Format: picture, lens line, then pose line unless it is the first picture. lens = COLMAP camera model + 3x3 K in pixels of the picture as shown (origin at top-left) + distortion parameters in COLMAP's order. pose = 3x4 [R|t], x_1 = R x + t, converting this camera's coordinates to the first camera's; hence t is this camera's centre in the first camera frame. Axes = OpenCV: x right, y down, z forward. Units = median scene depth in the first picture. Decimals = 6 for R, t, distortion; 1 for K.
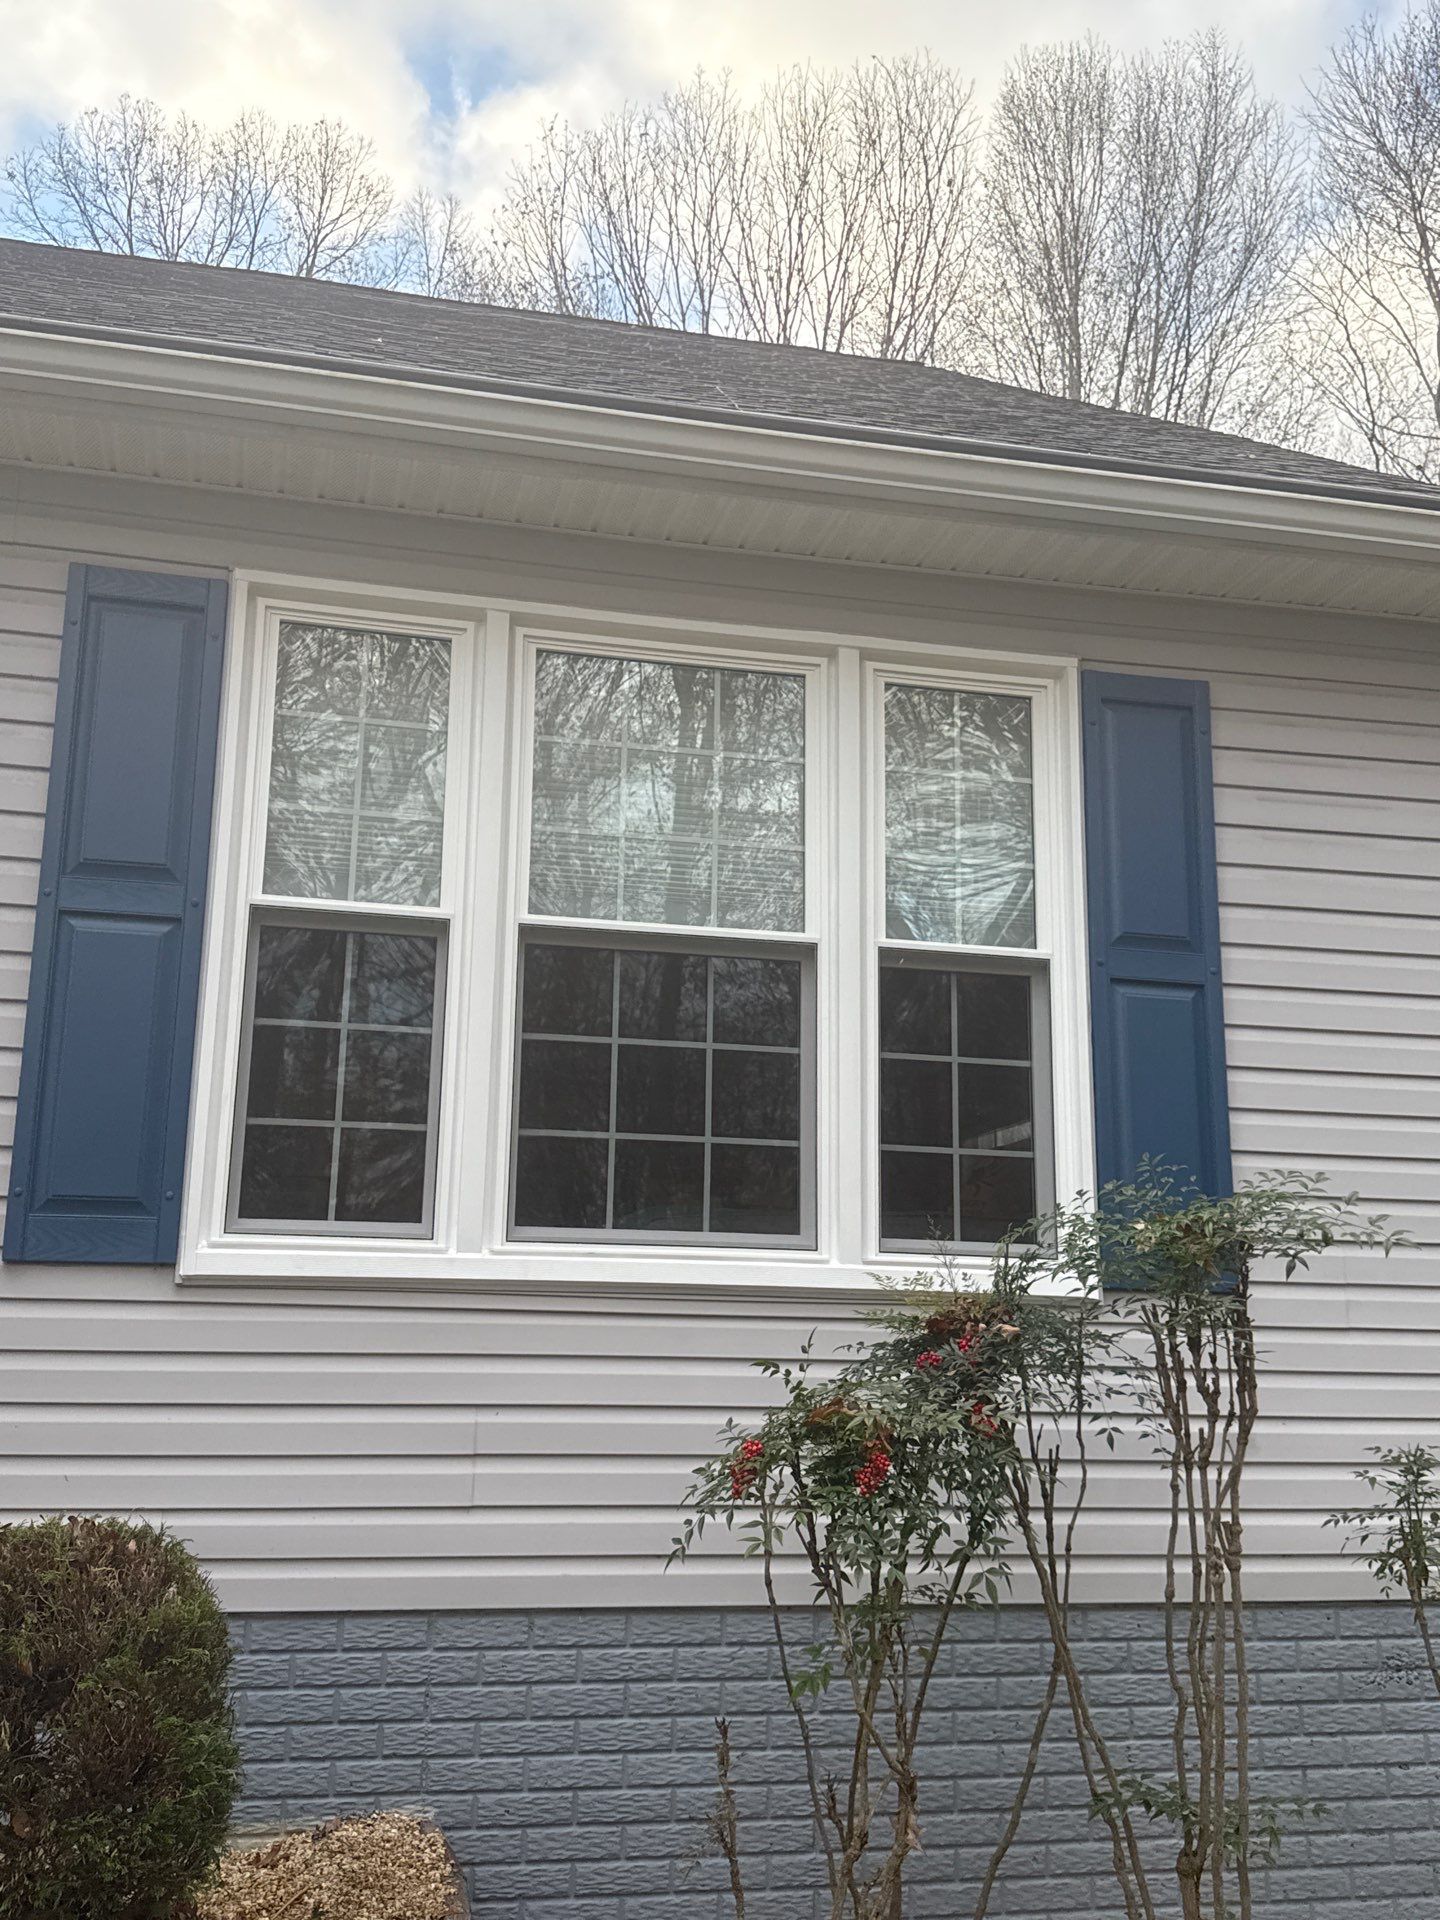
lens RADIAL K [[1846.0, 0, 725.6], [0, 1846.0, 950.2], [0, 0, 1]] dist [0.105519, -0.145944]
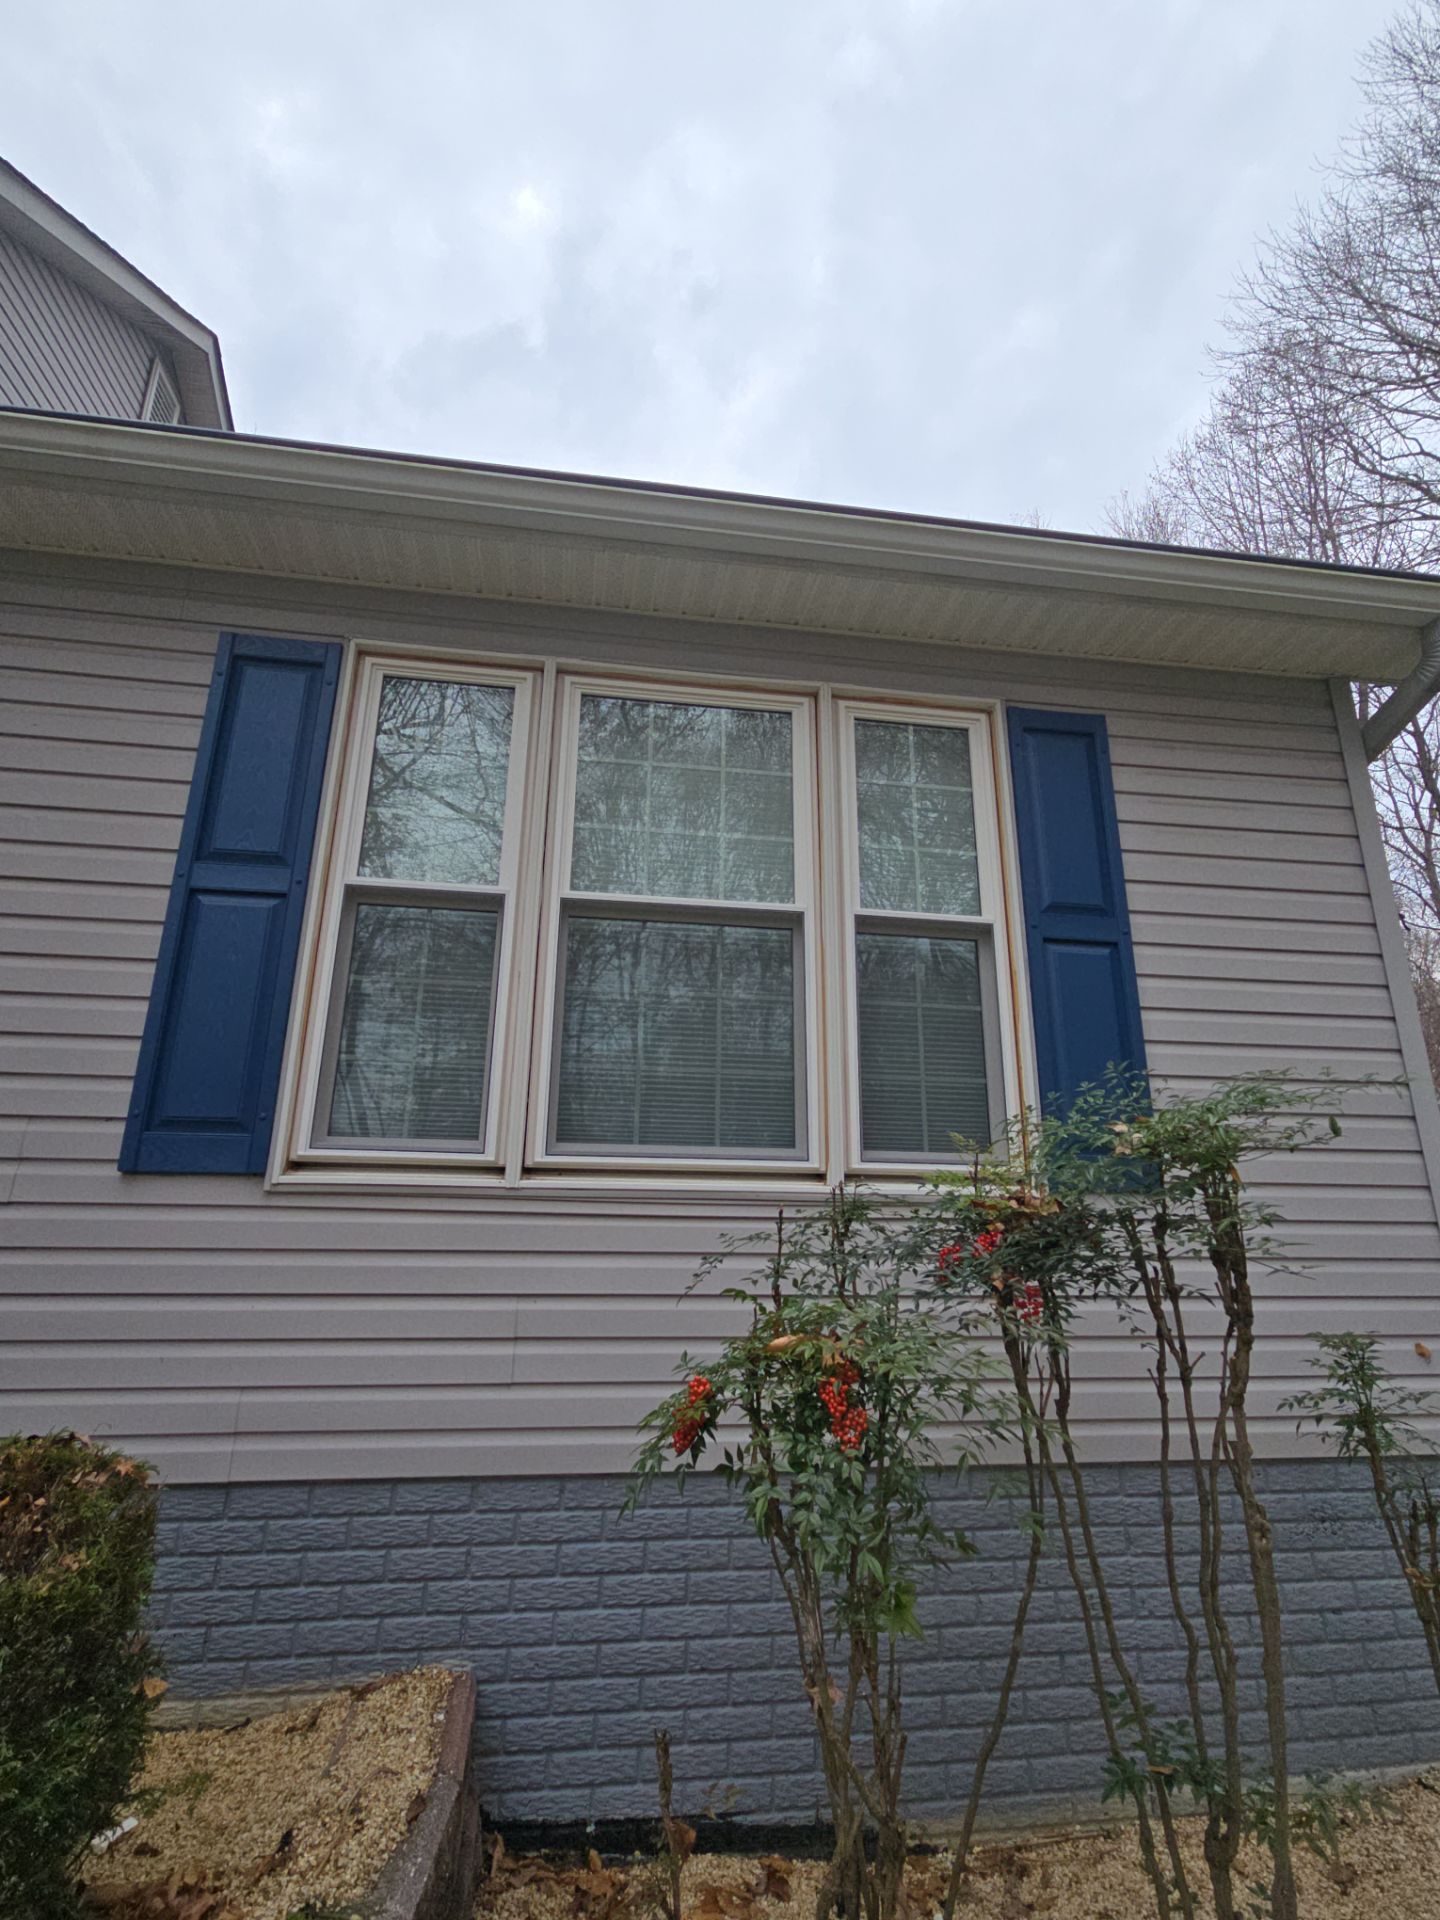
lens RADIAL K [[957.0, 0, 721.8], [0, 957.0, 949.1], [0, 0, 1]] dist [-0.037576, 0.047430]
pose [[0.997414, -0.024518, -0.067554, 0.041769], [0.020104, 0.997666, -0.065262, 0.069828], [0.068997, 0.063735, 0.995579, 0.403938]]
